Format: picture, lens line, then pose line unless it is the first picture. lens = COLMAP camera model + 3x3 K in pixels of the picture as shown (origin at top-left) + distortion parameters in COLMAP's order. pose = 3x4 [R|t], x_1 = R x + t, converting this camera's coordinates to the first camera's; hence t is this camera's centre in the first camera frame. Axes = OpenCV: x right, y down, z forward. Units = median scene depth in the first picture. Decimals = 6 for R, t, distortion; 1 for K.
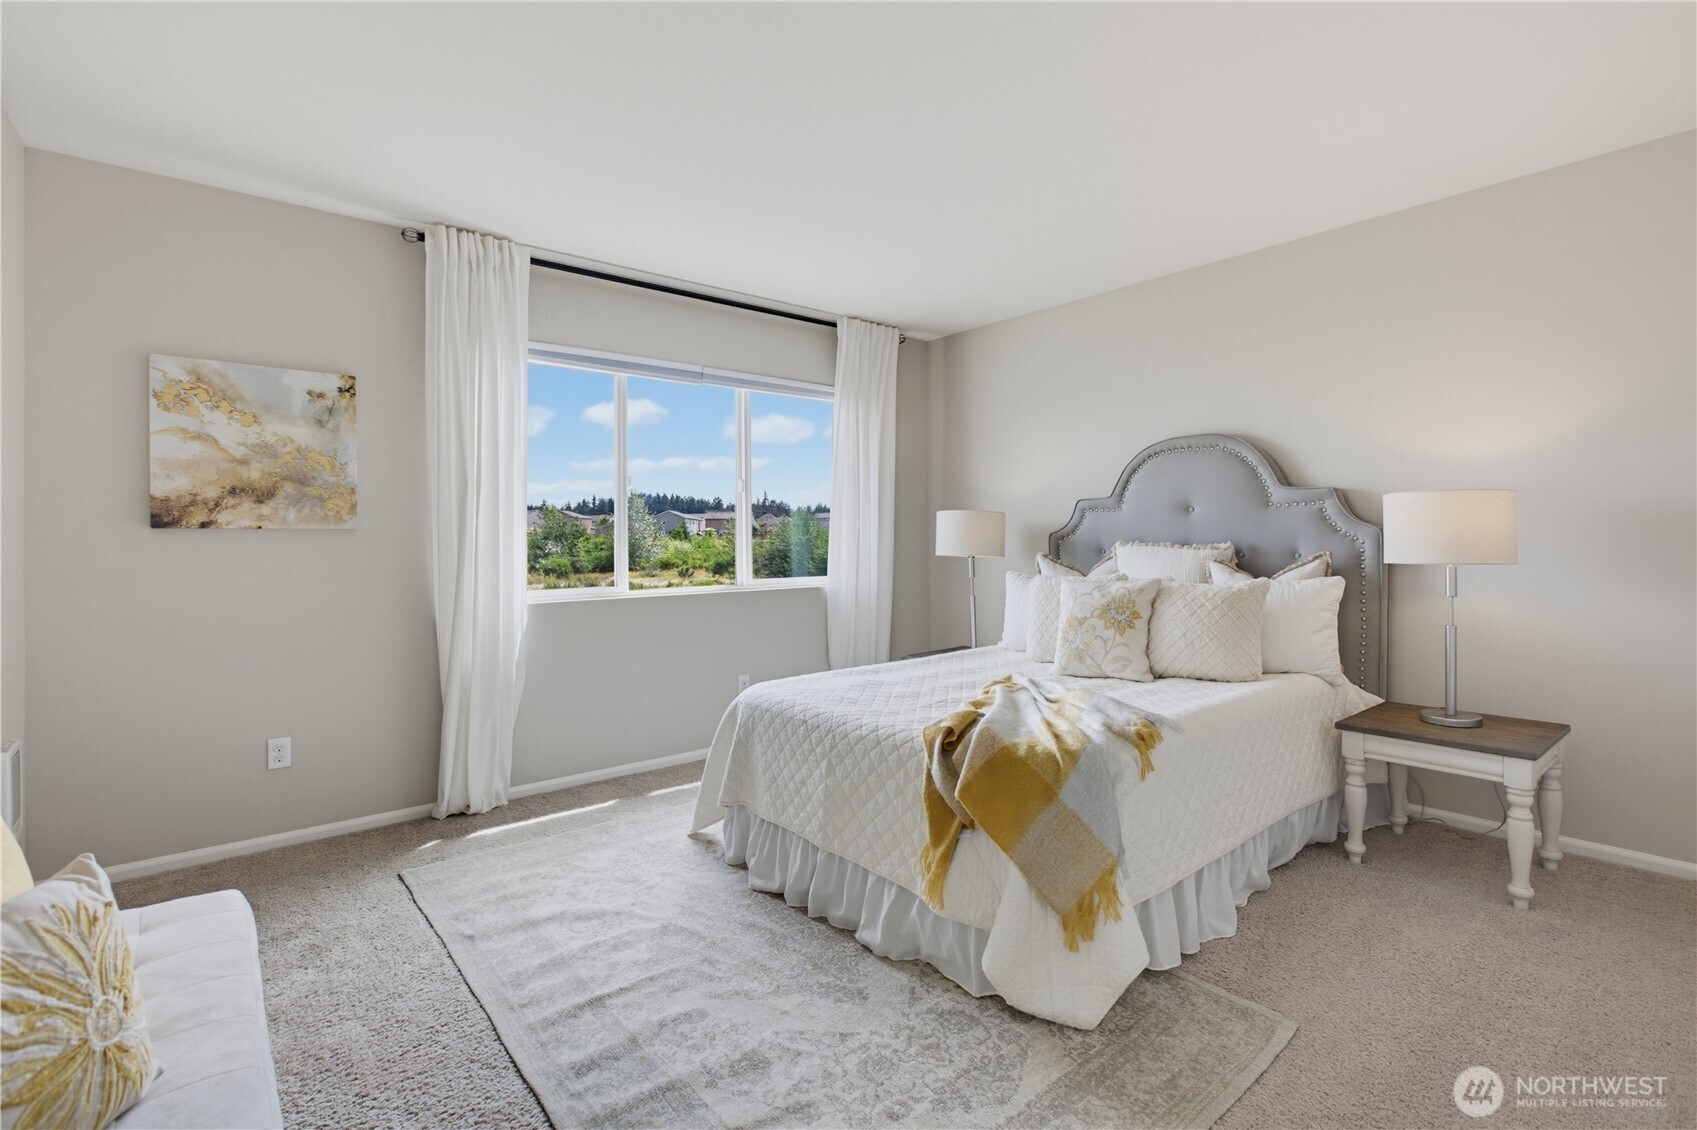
lens RADIAL K [[769.4, 0, 855.0], [0, 769.4, 552.0], [0, 0, 1]] dist [-0.008927, 0.001521]
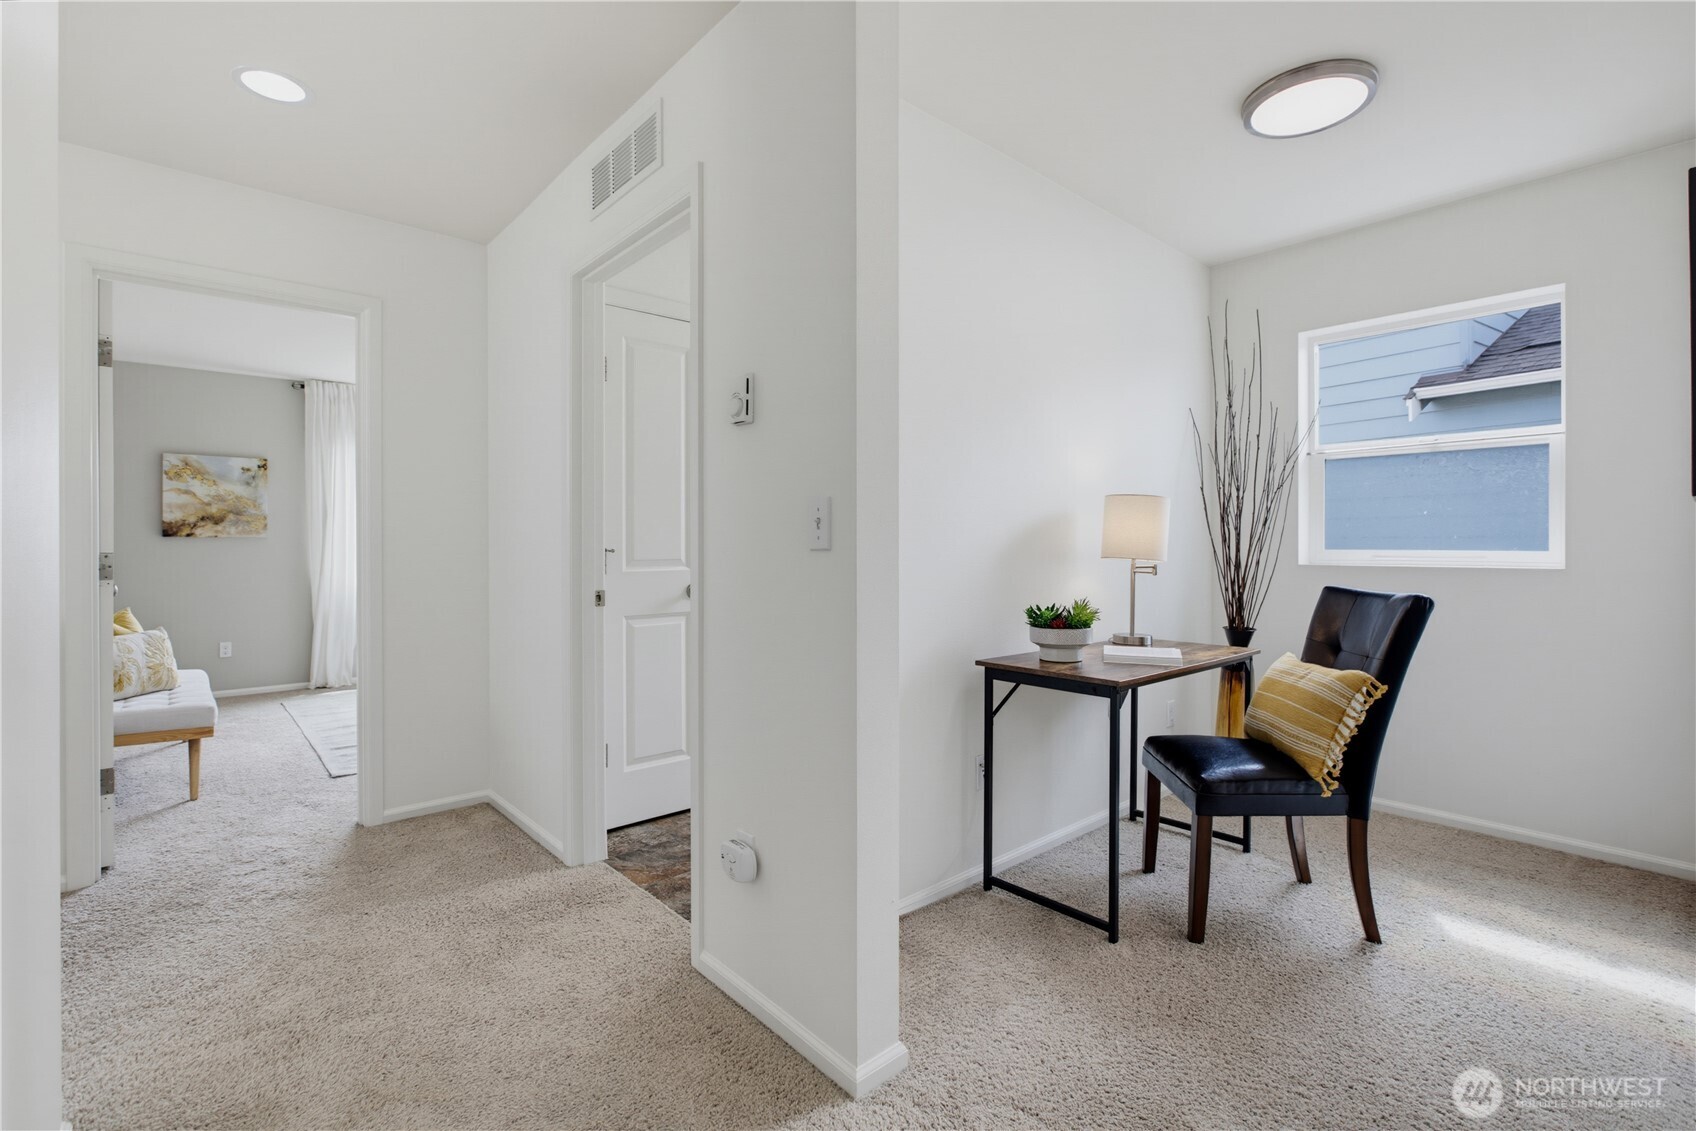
lens RADIAL K [[769.0, 0, 844.9], [0, 769.0, 553.2], [0, 0, 1]] dist [-0.008927, 0.001521]
pose [[0.999905, -0.000748, 0.013769, 0.854589], [0.000932, 0.999911, -0.013340, 0.040777], [-0.013758, 0.013352, 0.999816, -1.041332]]
